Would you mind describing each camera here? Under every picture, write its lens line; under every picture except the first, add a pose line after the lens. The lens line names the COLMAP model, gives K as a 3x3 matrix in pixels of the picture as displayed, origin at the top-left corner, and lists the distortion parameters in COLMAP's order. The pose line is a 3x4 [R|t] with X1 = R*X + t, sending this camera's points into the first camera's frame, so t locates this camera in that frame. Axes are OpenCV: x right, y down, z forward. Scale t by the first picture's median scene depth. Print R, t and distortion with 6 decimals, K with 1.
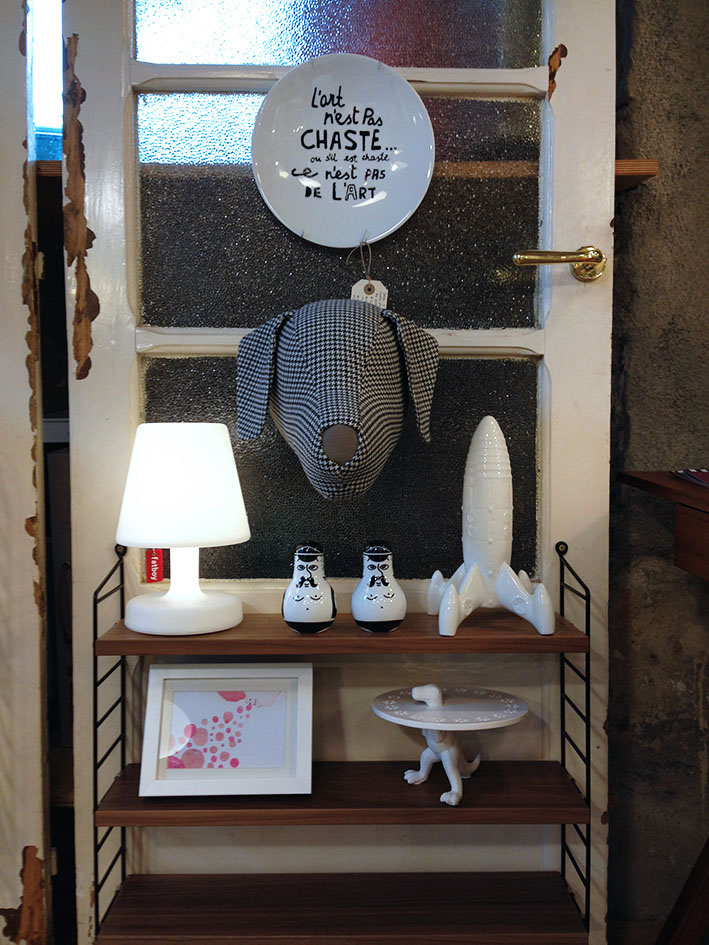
lens RADIAL K [[872.5, 0, 354.5], [0, 872.5, 472.5], [0, 0, 1]] dist [0.140603, -0.246842]
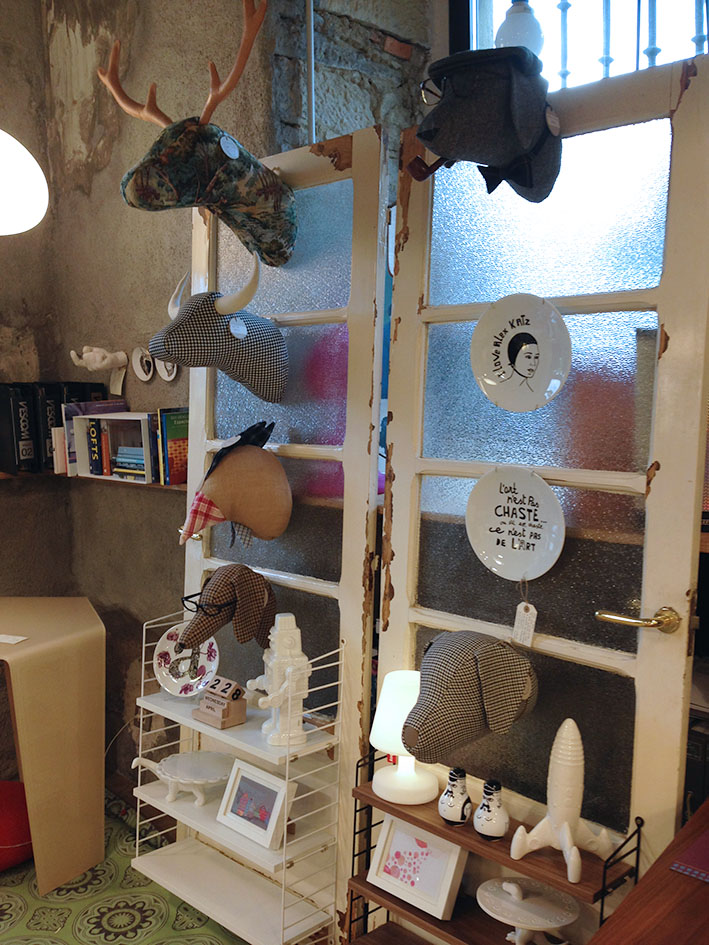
lens RADIAL K [[872.5, 0, 354.5], [0, 872.5, 472.5], [0, 0, 1]] dist [0.140603, -0.246842]
pose [[0.707475, 0.068020, -0.703458, 0.872562], [-0.070633, 0.997179, 0.025385, -0.466528], [0.703200, 0.031728, 0.710283, -0.312276]]
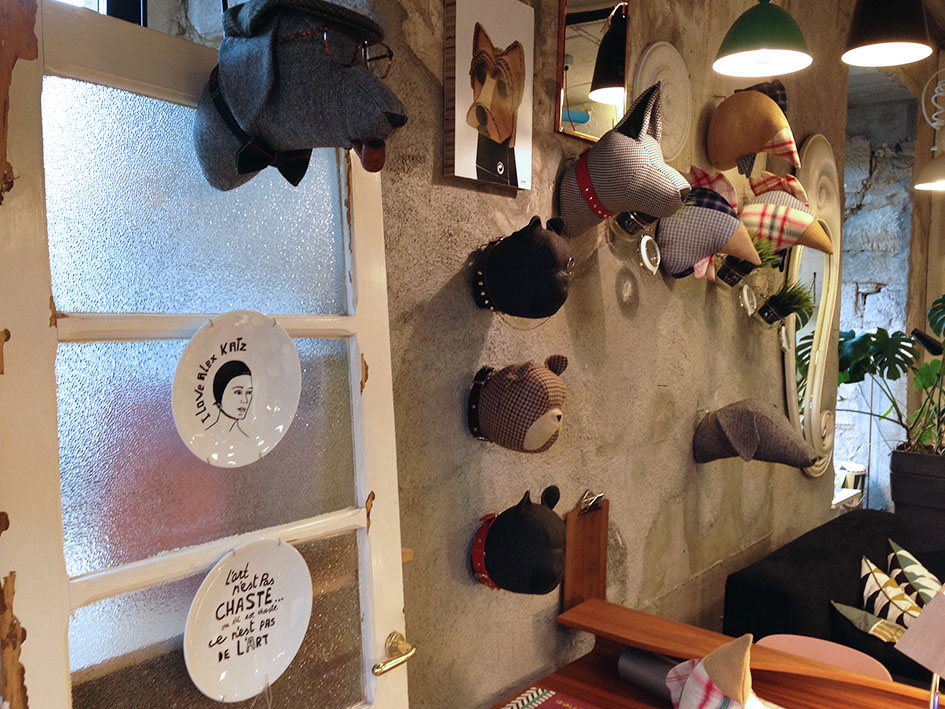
lens RADIAL K [[872.5, 0, 472.5], [0, 872.5, 354.5], [0, 0, 1]] dist [0.140603, -0.246842]
pose [[0.616453, -0.031729, 0.786752, -0.730057], [0.075795, 0.996939, -0.019183, -0.654991], [-0.783735, 0.071457, 0.616971, 0.030797]]
